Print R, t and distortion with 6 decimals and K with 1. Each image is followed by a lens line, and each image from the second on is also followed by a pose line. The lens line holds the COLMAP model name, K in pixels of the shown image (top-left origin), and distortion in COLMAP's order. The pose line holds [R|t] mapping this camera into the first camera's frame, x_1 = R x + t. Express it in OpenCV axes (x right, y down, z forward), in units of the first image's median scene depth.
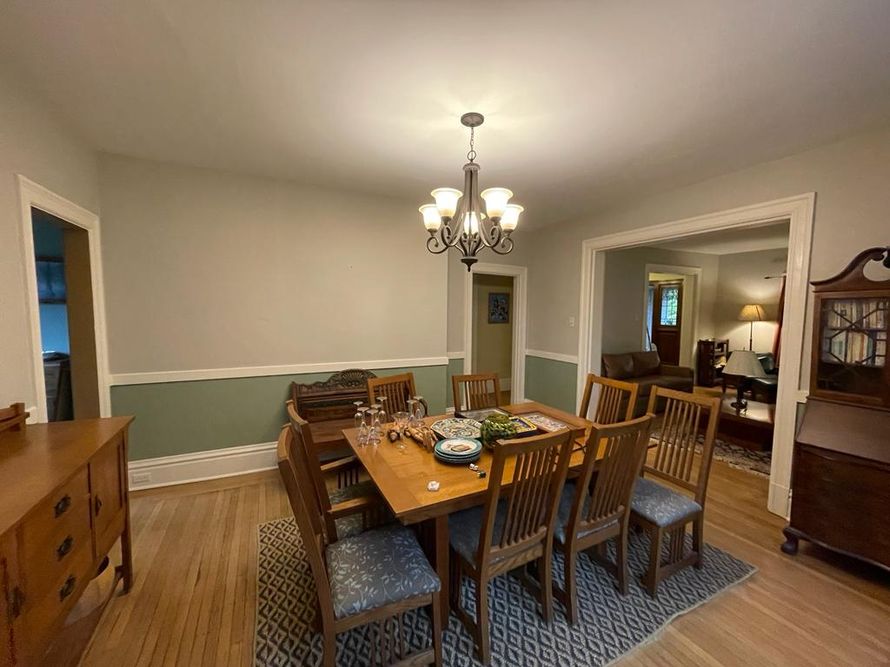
lens RADIAL K [[362.4, 0, 445.0], [0, 362.4, 333.5], [0, 0, 1]] dist [-0.001719, 0.000230]
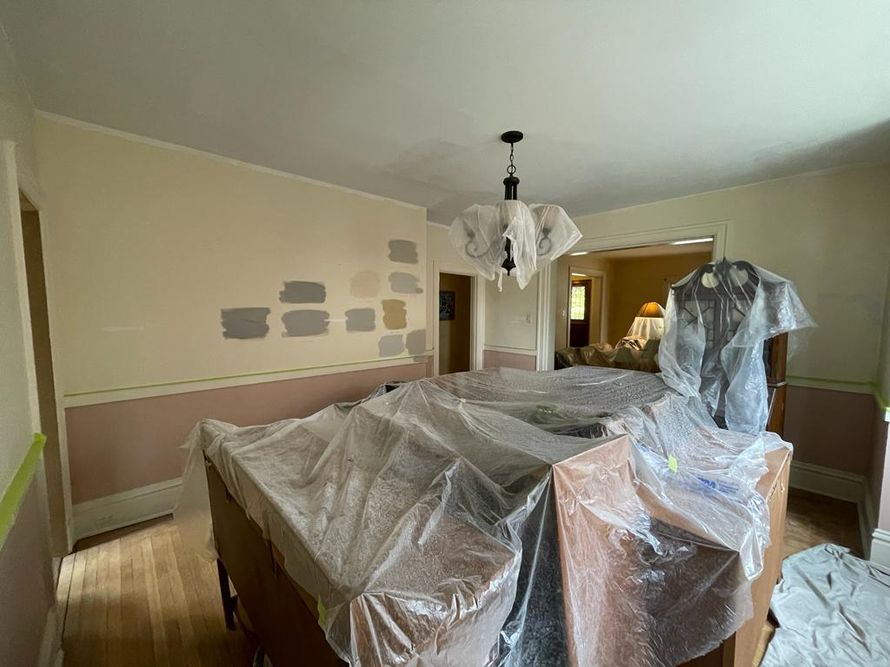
lens RADIAL K [[362.4, 0, 445.0], [0, 362.4, 333.5], [0, 0, 1]] dist [-0.001719, 0.000230]
pose [[0.949088, -0.021275, 0.314291, -0.475663], [0.019620, 0.999772, 0.008427, -0.004179], [-0.314398, -0.001831, 0.949289, 0.013574]]
